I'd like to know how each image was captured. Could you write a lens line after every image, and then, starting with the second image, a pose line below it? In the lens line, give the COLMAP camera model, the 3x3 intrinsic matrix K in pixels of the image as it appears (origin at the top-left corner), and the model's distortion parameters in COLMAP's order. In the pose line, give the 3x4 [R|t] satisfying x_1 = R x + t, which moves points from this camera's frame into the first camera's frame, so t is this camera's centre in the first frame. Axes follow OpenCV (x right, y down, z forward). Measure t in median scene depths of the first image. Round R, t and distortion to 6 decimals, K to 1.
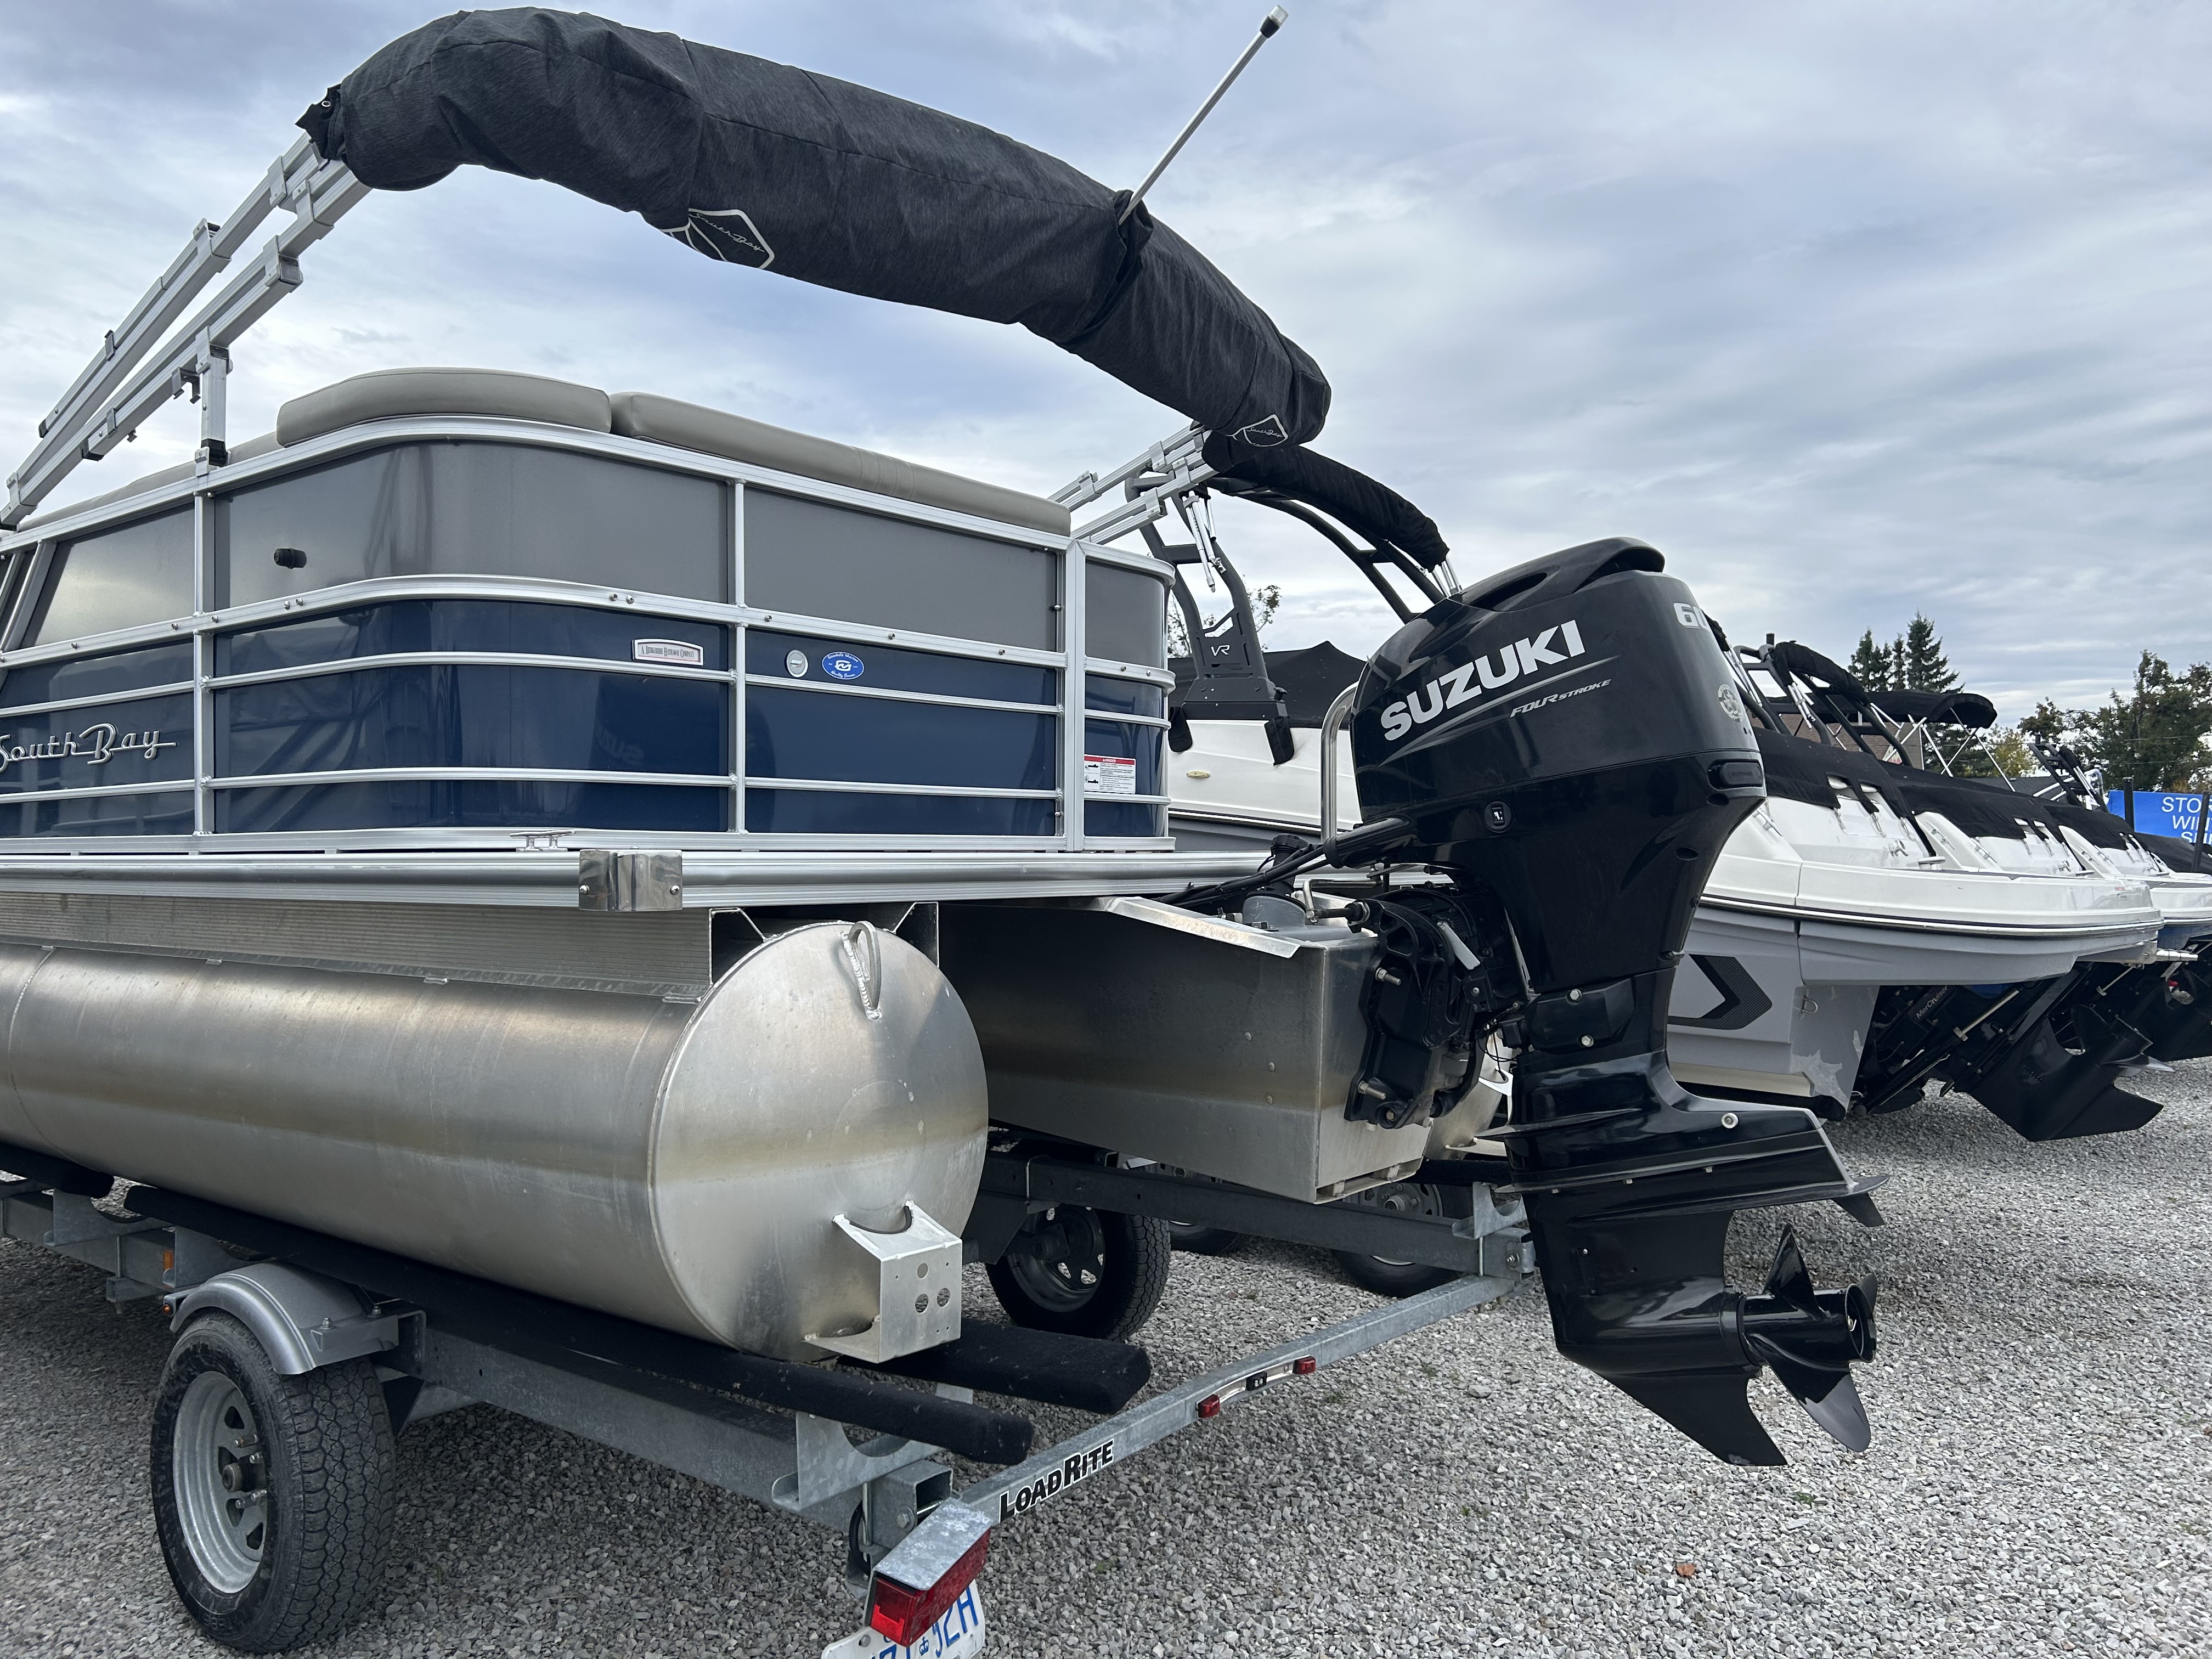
lens RADIAL K [[1630.7, 0, 1106.0], [0, 1630.7, 829.5], [0, 0, 1]] dist [0.056084, -0.064190]
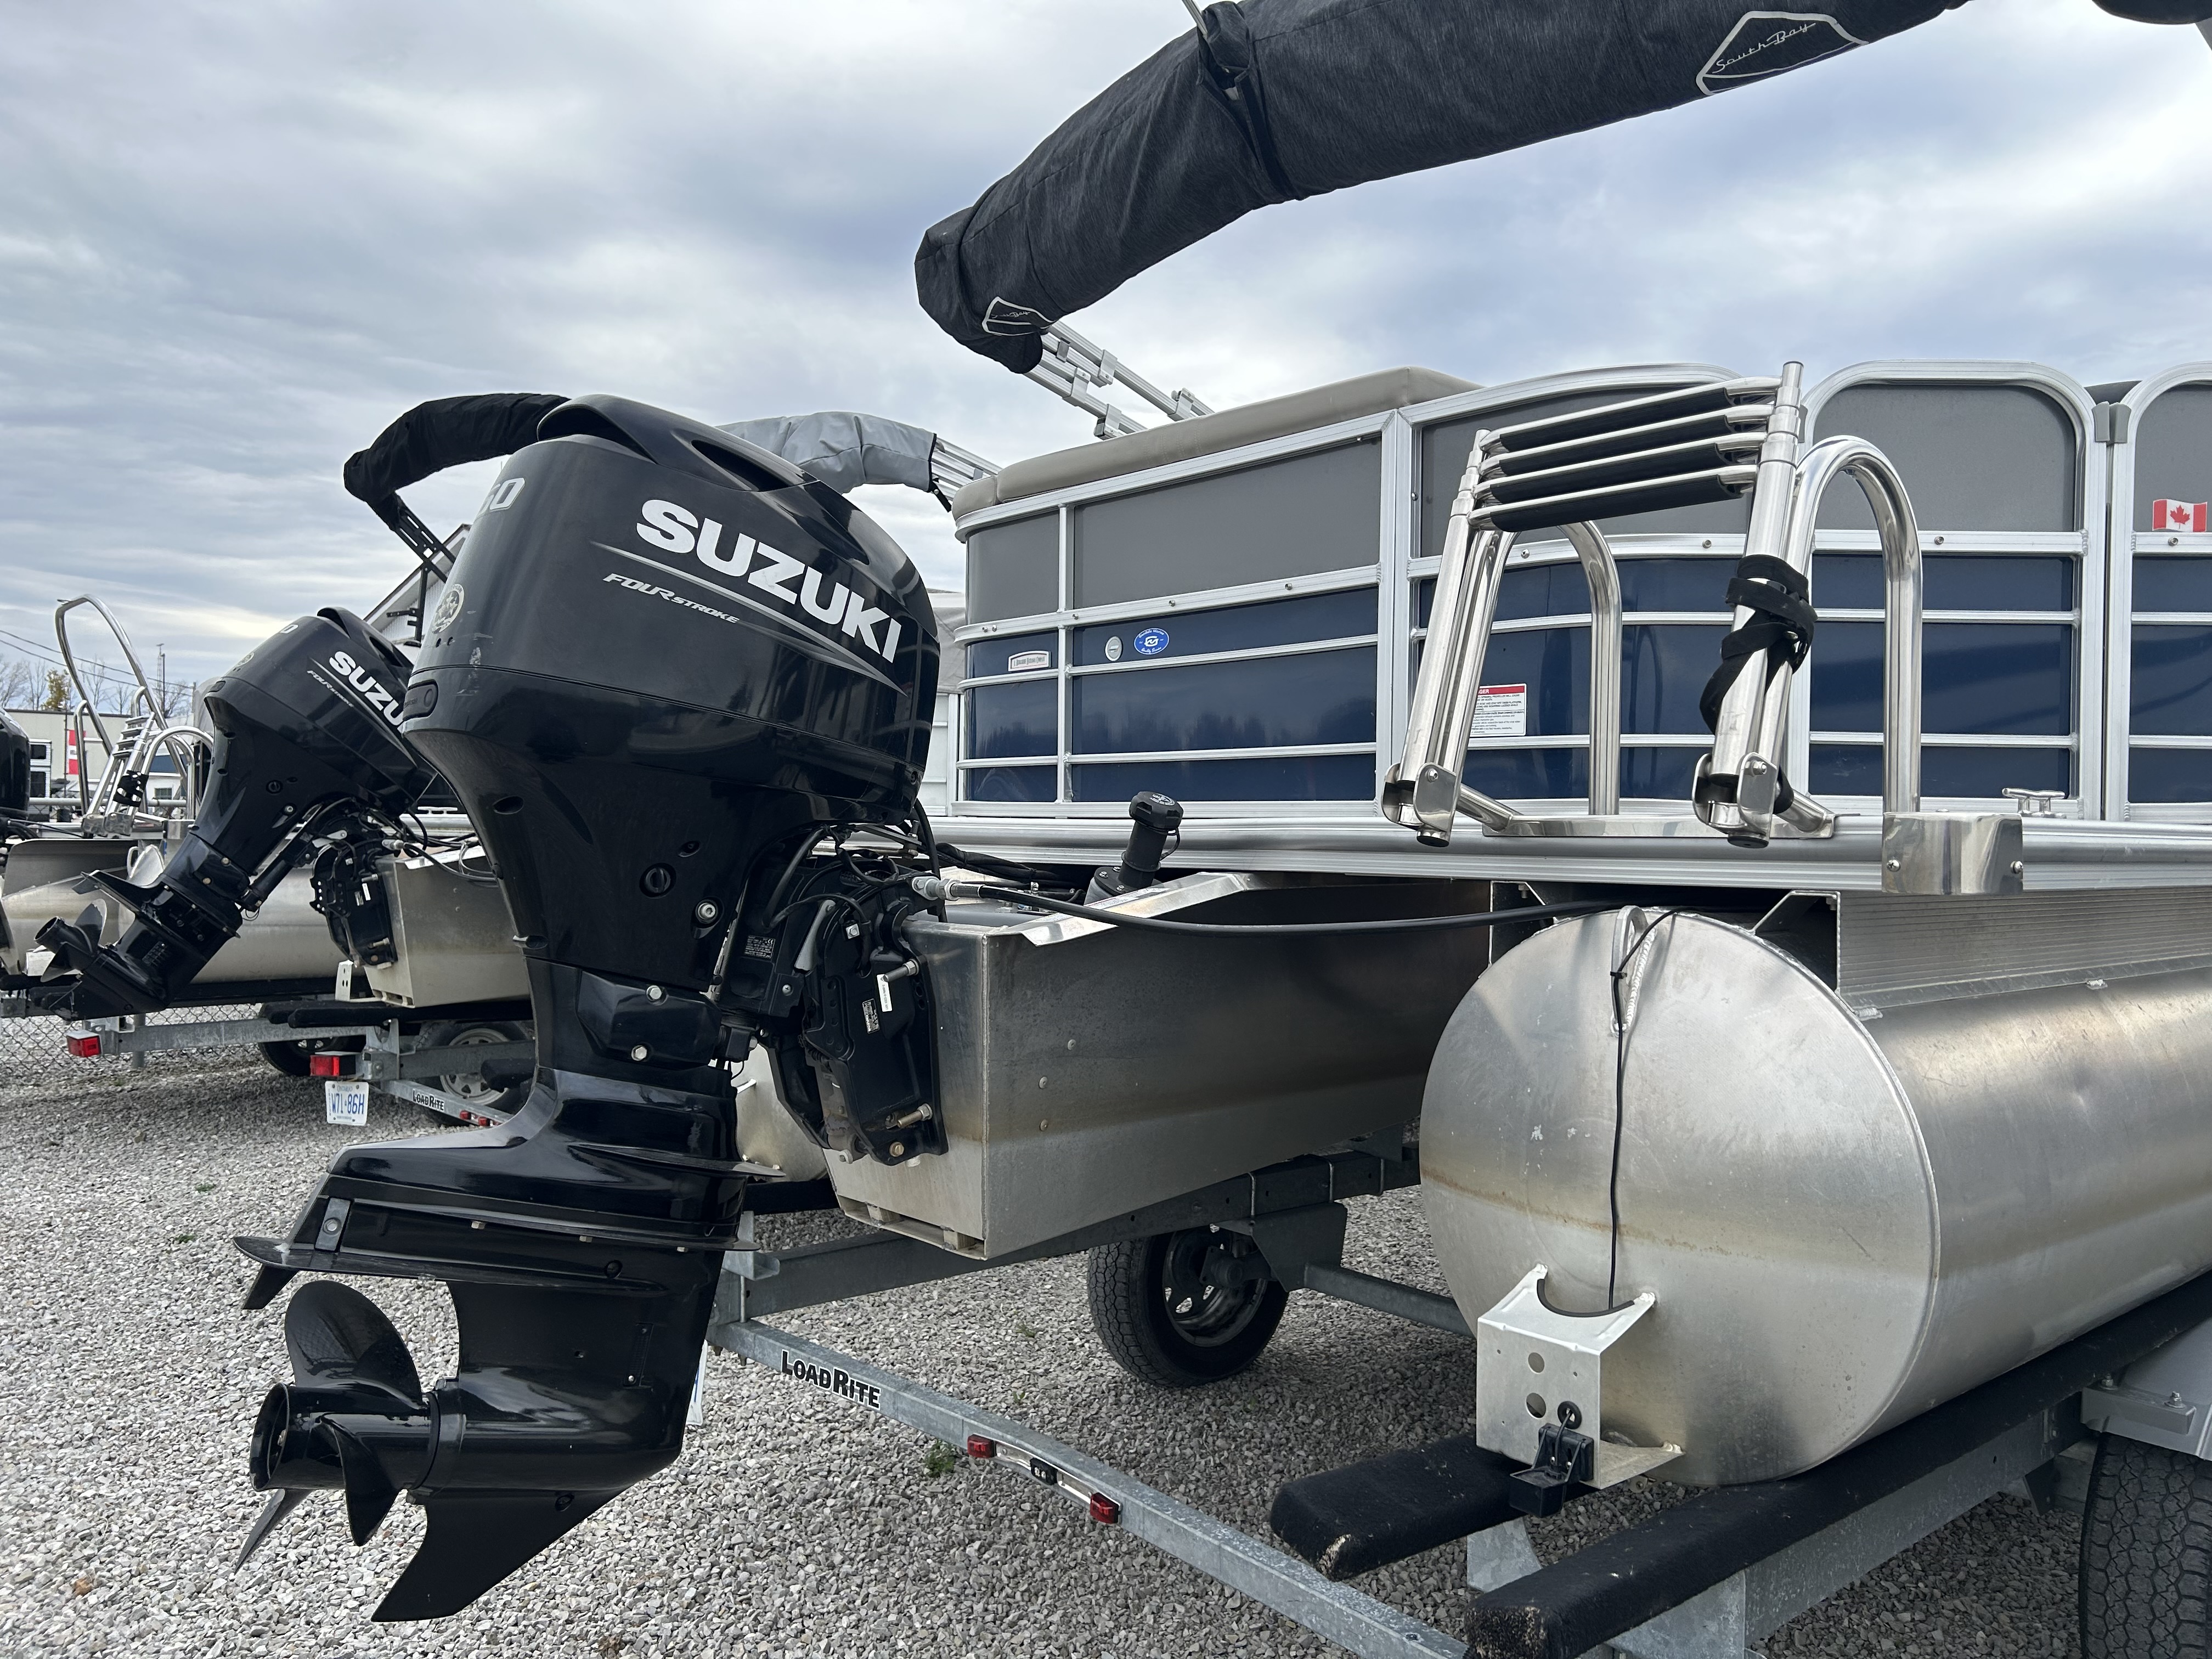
lens RADIAL K [[1630.7, 0, 1106.0], [0, 1630.7, 829.5], [0, 0, 1]] dist [0.056084, -0.064190]
pose [[-0.169052, 0.012277, -0.985531, 0.876722], [0.014319, 0.999847, 0.009999, 0.009577], [0.985503, -0.012422, -0.169202, 1.147009]]
